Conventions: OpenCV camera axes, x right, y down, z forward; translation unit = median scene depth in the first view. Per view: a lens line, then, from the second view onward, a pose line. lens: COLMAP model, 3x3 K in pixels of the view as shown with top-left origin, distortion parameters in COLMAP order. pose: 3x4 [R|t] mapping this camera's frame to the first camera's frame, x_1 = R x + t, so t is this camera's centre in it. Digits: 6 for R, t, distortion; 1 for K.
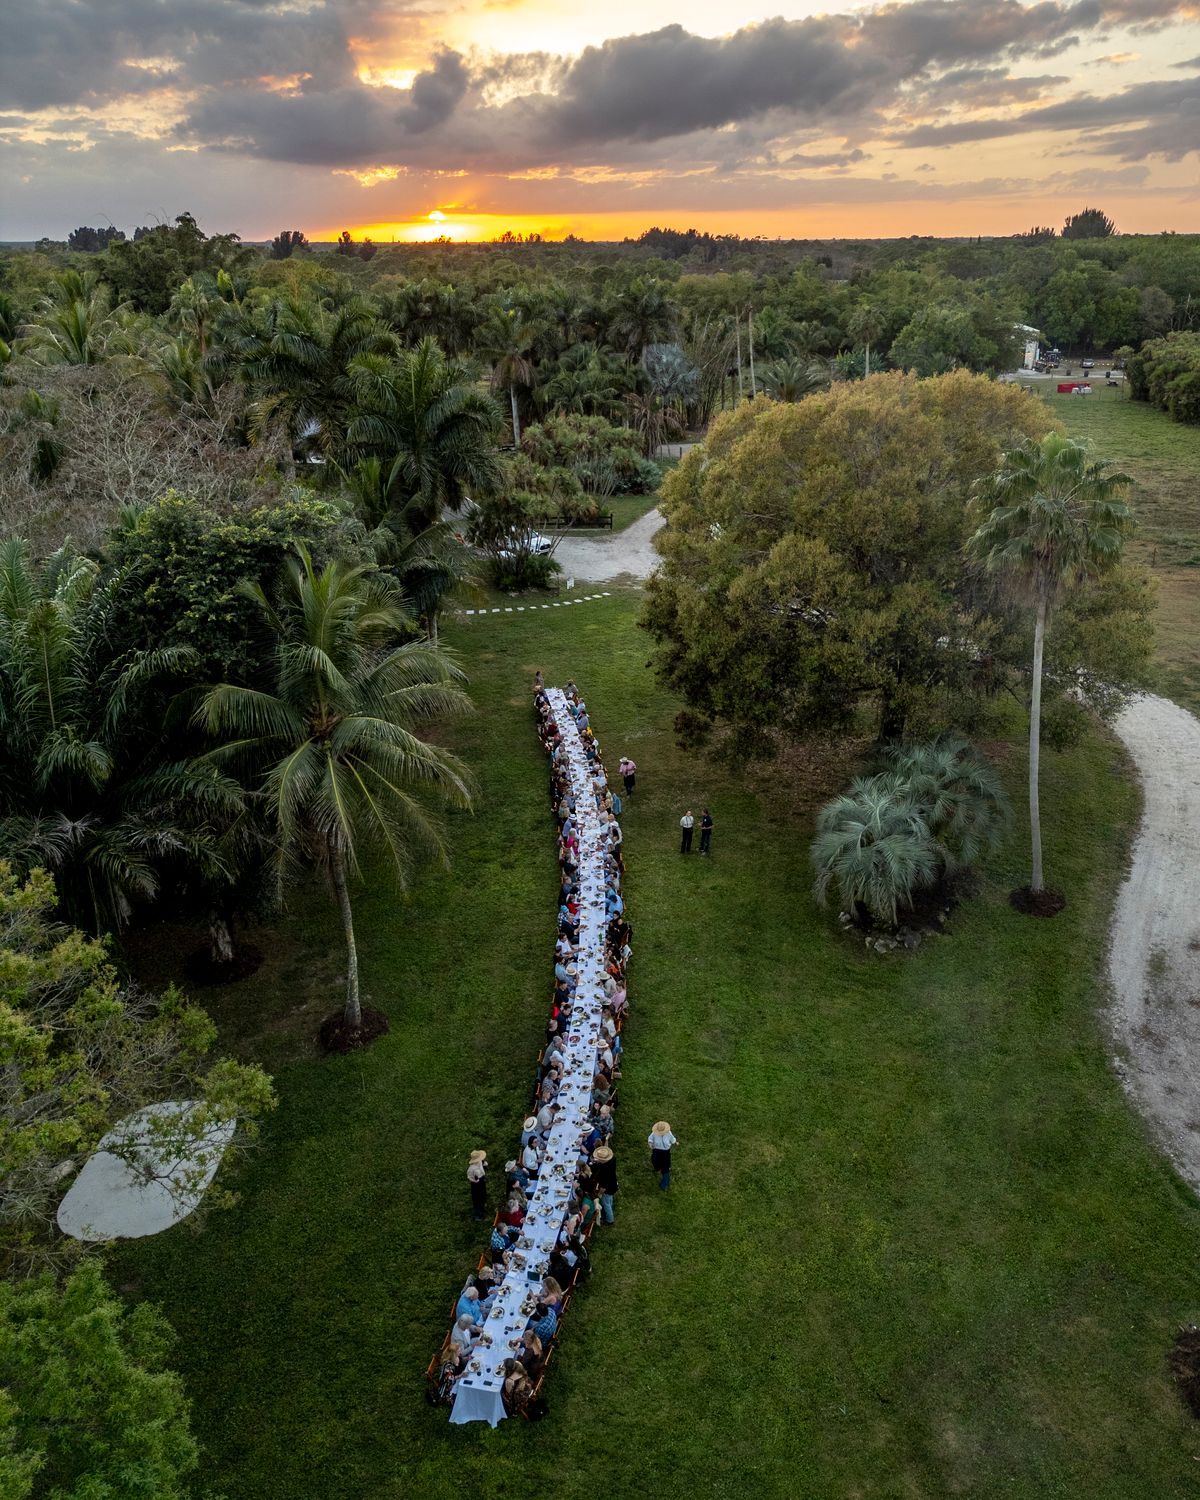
lens RADIAL K [[1236.0, 0, 600.0], [0, 1236.0, 750.0], [0, 0, 1]] dist [0.049420, 0.000289]
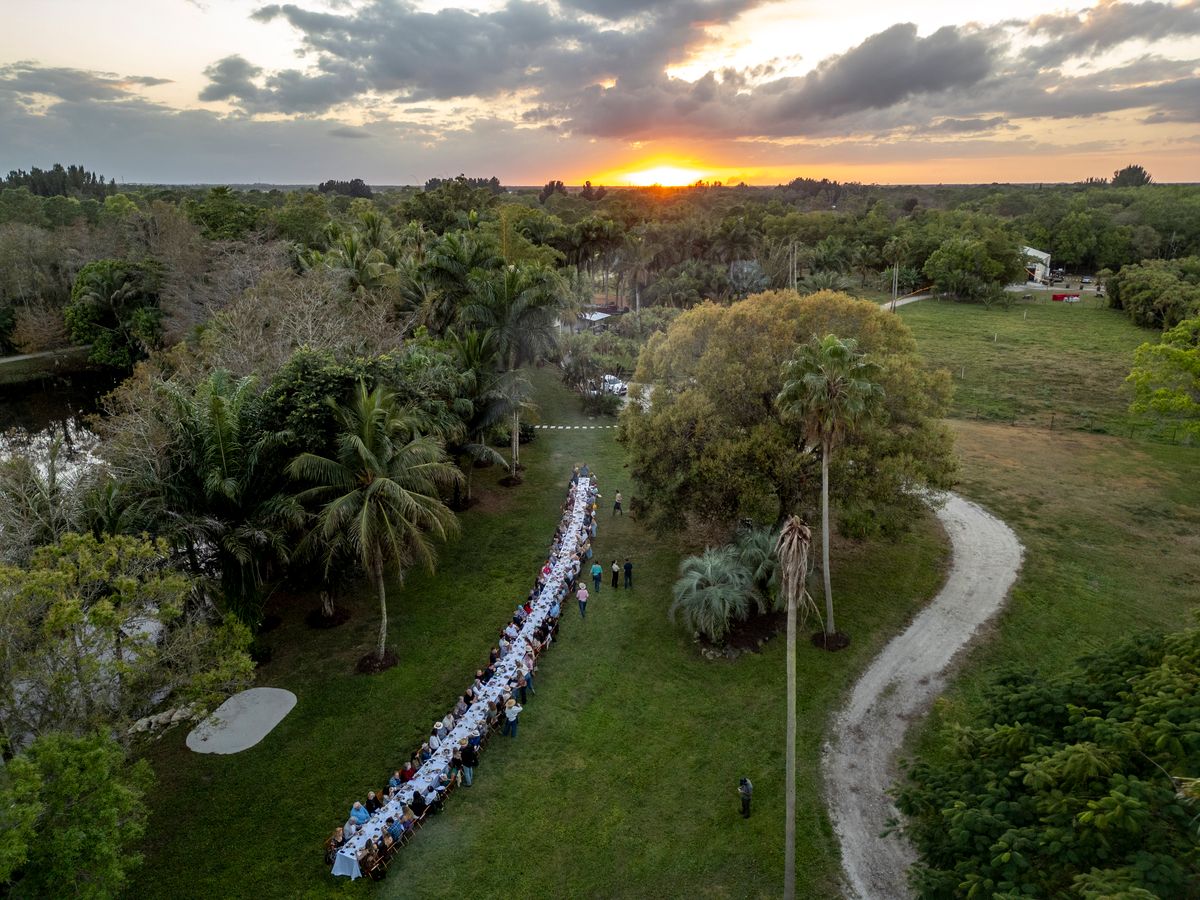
lens RADIAL K [[875.1, 0, 601.0], [0, 875.1, 480.1], [0, 0, 1]] dist [0.082927, -0.074882]
pose [[0.971468, 0.080968, -0.222923, 0.244384], [-0.093758, 0.994467, -0.047383, 0.004064], [0.217853, 0.066932, 0.973684, -0.089352]]
